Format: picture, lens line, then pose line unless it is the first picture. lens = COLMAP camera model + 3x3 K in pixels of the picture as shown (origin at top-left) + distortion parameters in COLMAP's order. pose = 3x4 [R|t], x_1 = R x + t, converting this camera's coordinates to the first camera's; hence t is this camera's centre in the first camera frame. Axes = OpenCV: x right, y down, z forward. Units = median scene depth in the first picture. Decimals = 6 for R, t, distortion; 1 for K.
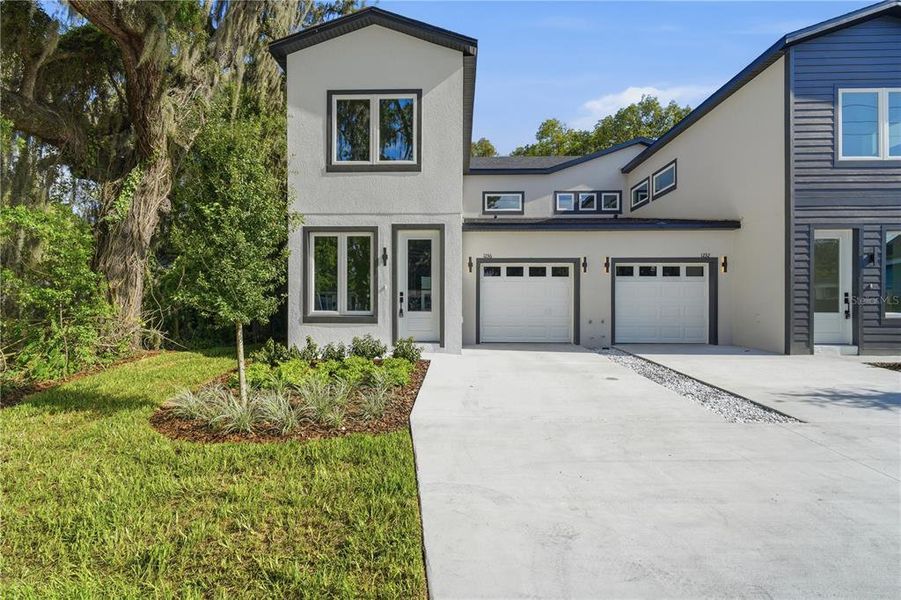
lens RADIAL K [[416.4, 0, 447.6], [0, 416.4, 303.7], [0, 0, 1]] dist [-0.001084, -0.000334]
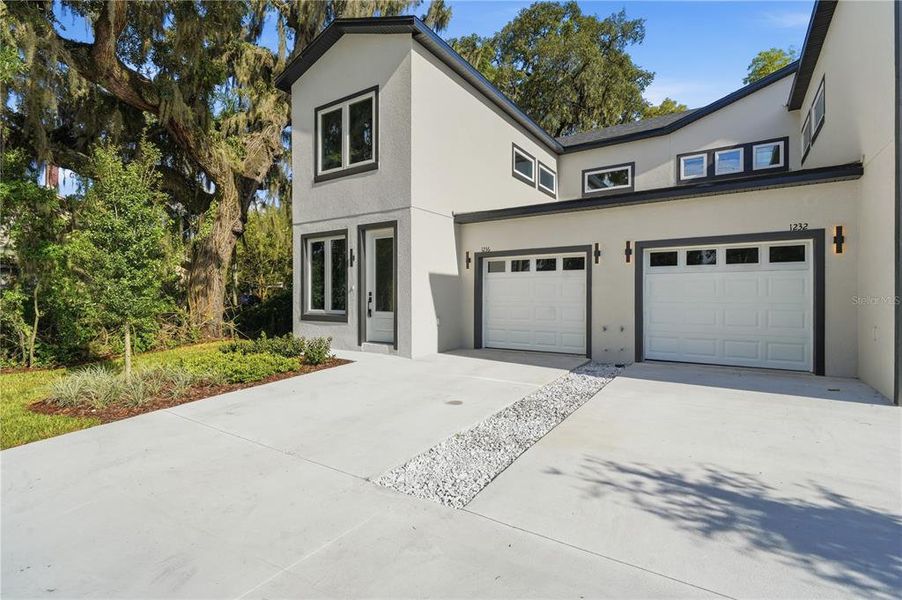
lens RADIAL K [[420.9, 0, 451.0], [0, 420.9, 300.0], [0, 0, 1]] dist [0.000417, -0.001040]
pose [[0.852357, 0.002182, -0.522956, 0.581702], [-0.000866, 0.999996, 0.002761, -0.011855], [0.522960, -0.001900, 0.852355, 0.236590]]
